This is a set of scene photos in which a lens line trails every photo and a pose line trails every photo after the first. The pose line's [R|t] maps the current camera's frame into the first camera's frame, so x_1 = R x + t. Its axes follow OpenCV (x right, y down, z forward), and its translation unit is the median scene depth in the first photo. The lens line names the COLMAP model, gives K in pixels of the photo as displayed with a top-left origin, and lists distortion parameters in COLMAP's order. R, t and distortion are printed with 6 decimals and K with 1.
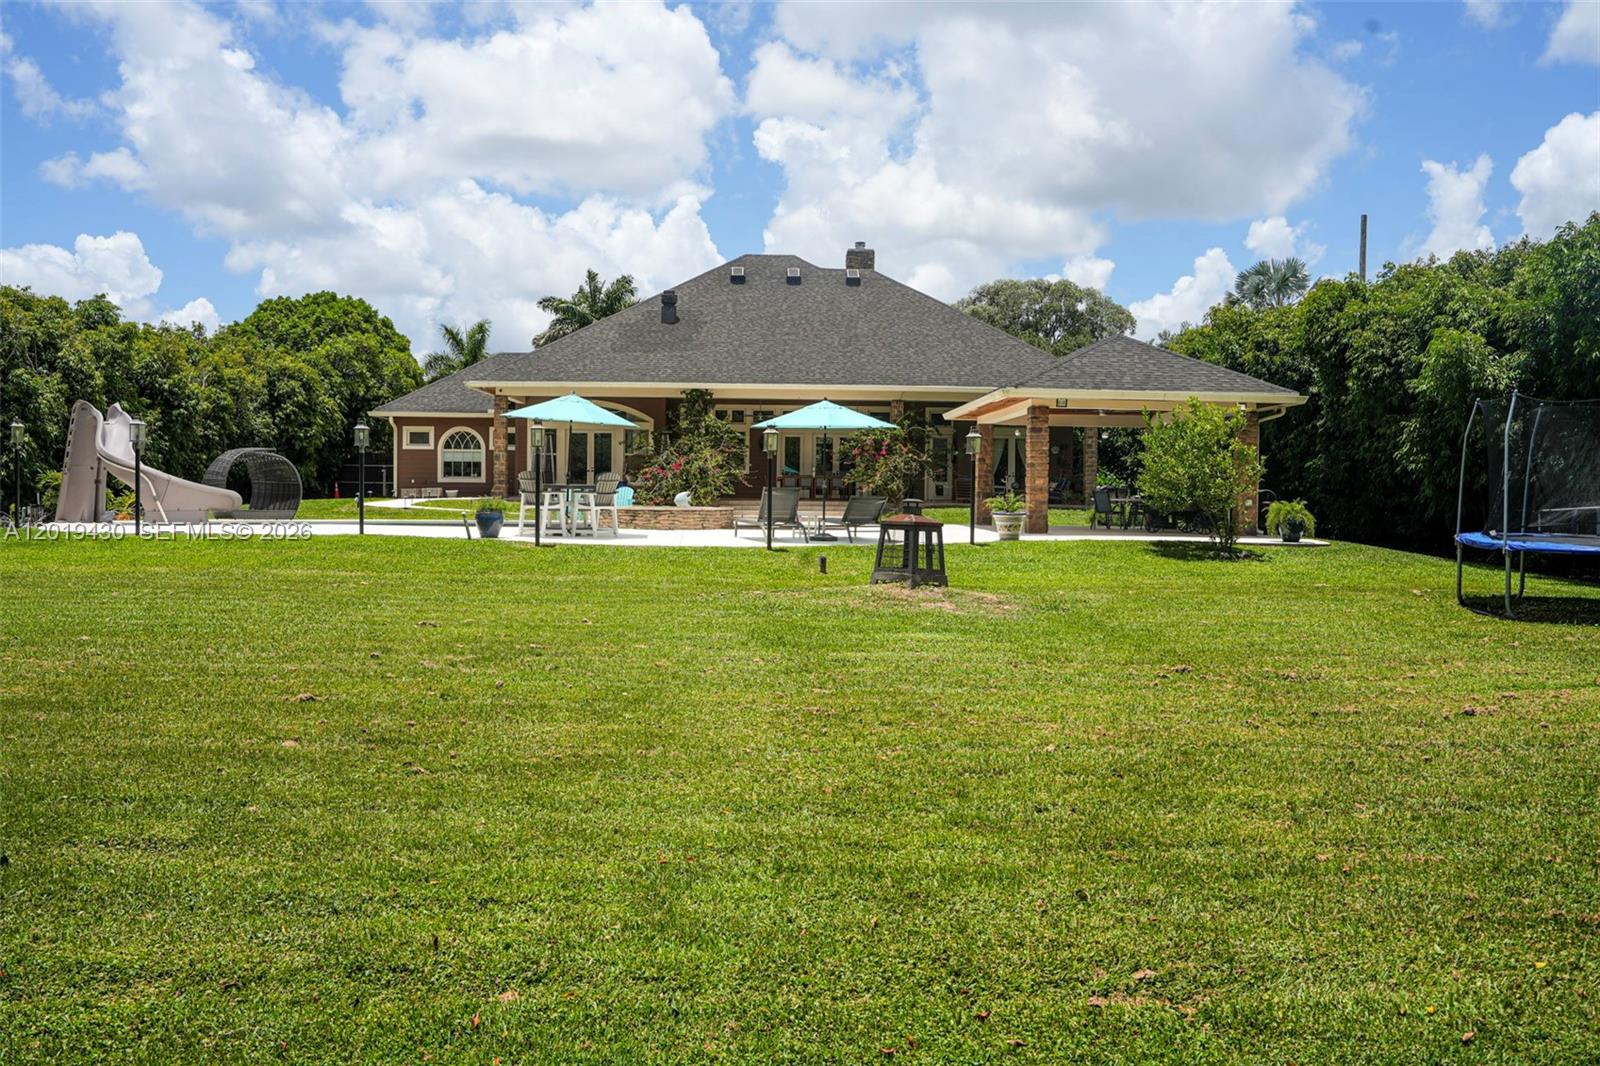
lens RADIAL K [[1300.5, 0, 800.0], [0, 1300.5, 533.0], [0, 0, 1]] dist [-0.111653, 0.083781]
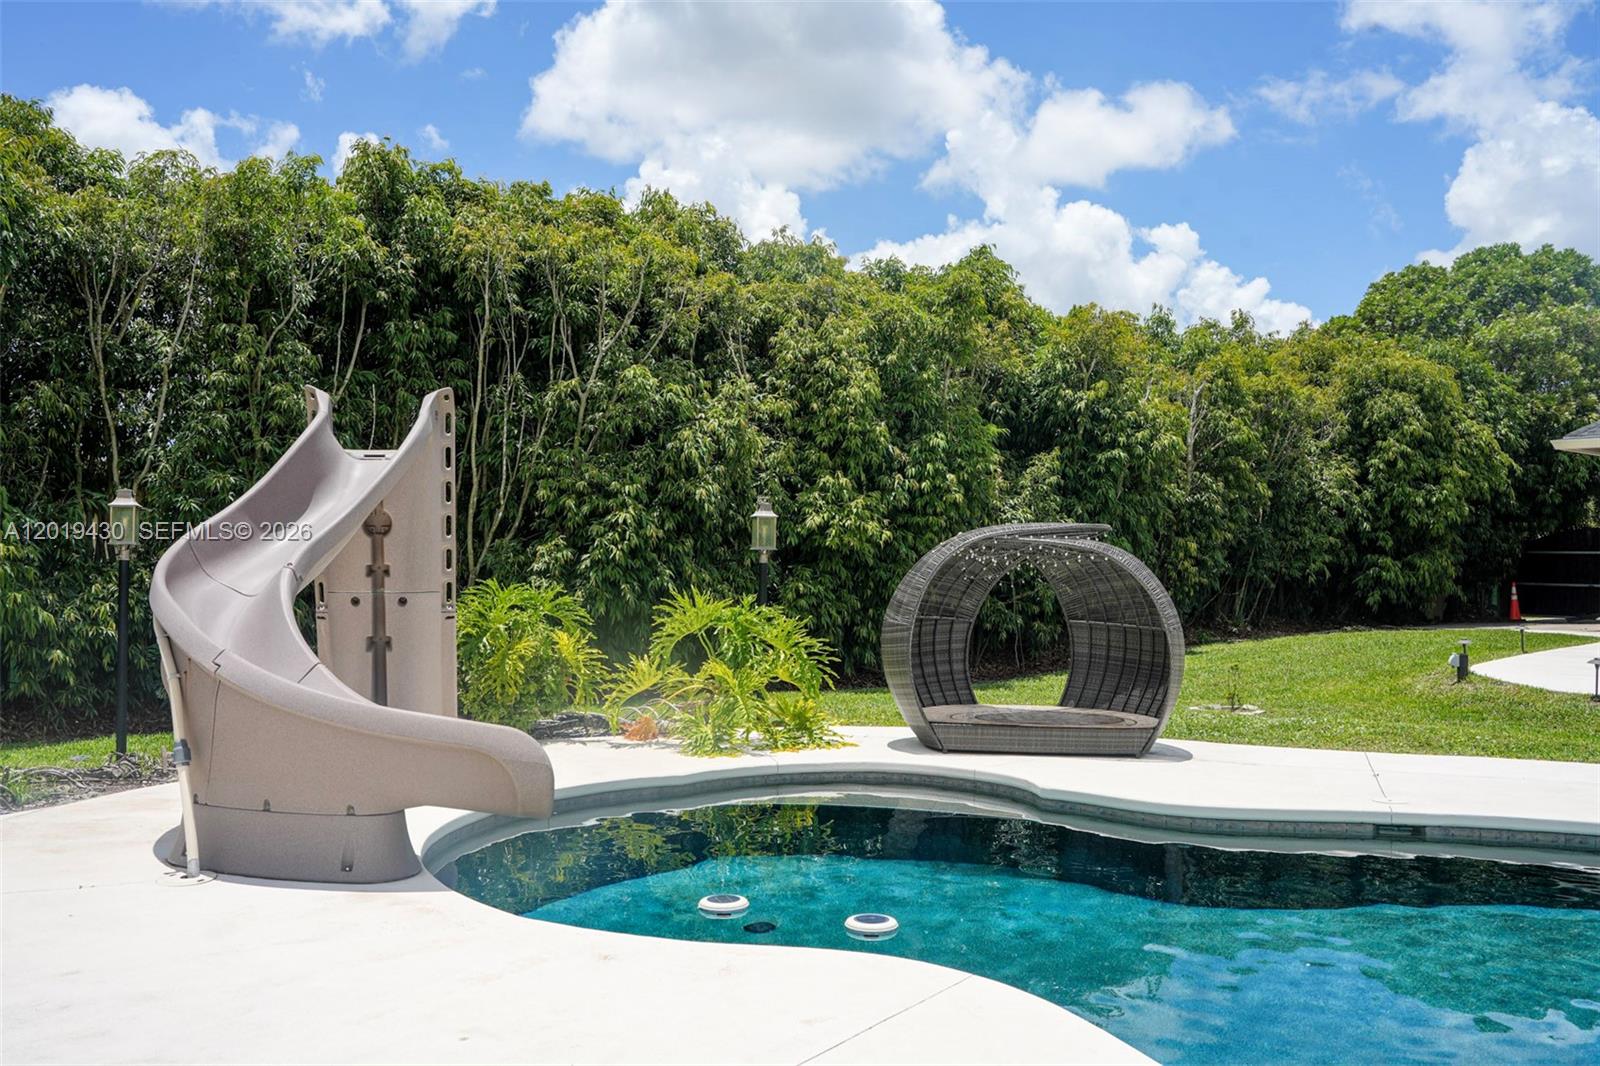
lens RADIAL K [[1300.5, 0, 800.0], [0, 1300.5, 533.0], [0, 0, 1]] dist [-0.111653, 0.083781]
pose [[0.596062, -0.015186, -0.802794, -0.133759], [-0.034532, 0.998411, -0.044526, -0.032812], [0.802195, 0.054263, 0.594591, 0.514086]]
